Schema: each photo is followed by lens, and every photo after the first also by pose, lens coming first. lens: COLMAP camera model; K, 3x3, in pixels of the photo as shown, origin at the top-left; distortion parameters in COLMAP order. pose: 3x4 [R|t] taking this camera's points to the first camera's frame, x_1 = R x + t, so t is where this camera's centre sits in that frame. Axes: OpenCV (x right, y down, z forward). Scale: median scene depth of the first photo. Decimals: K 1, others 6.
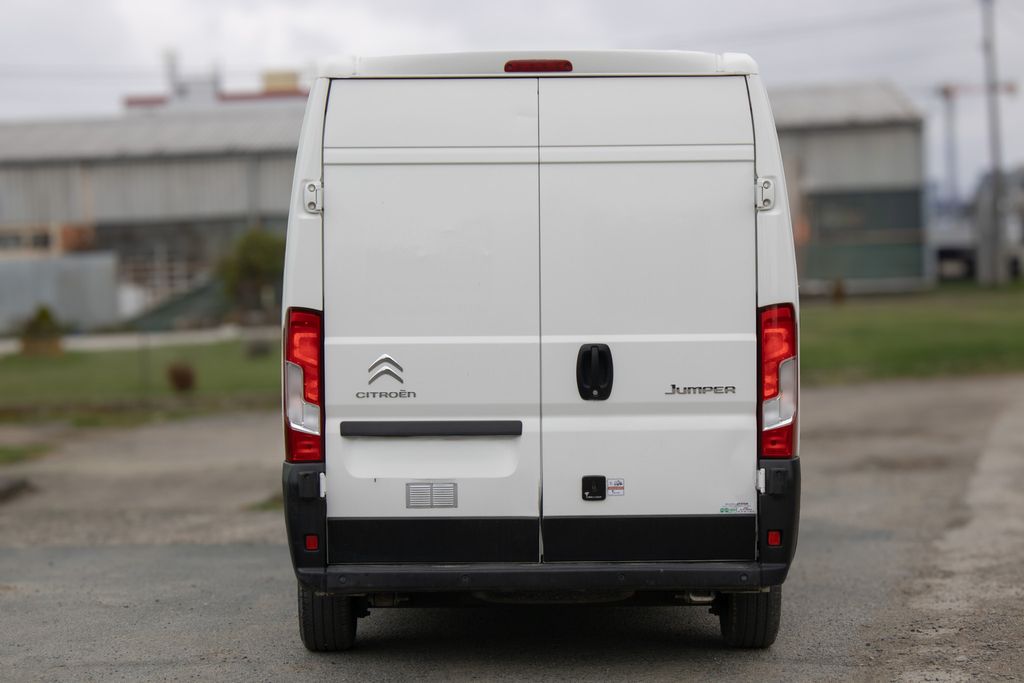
lens RADIAL K [[2577.8, 0, 512.0], [0, 2577.8, 341.5], [0, 0, 1]] dist [0.100903, 0.348305]
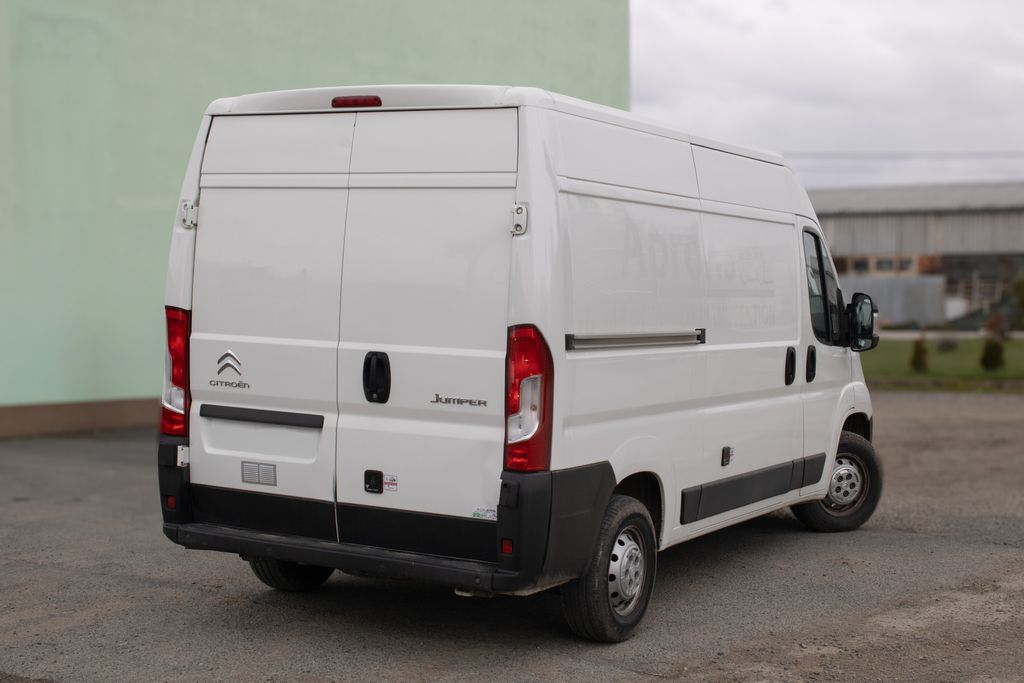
lens RADIAL K [[1596.4, 0, 512.0], [0, 1596.4, 341.5], [0, 0, 1]] dist [-0.013235, 0.016804]
pose [[0.856587, 0.057983, -0.512734, 0.431145], [-0.053203, 0.998295, 0.024010, -0.022973], [0.513252, 0.006713, 0.858212, 0.441266]]
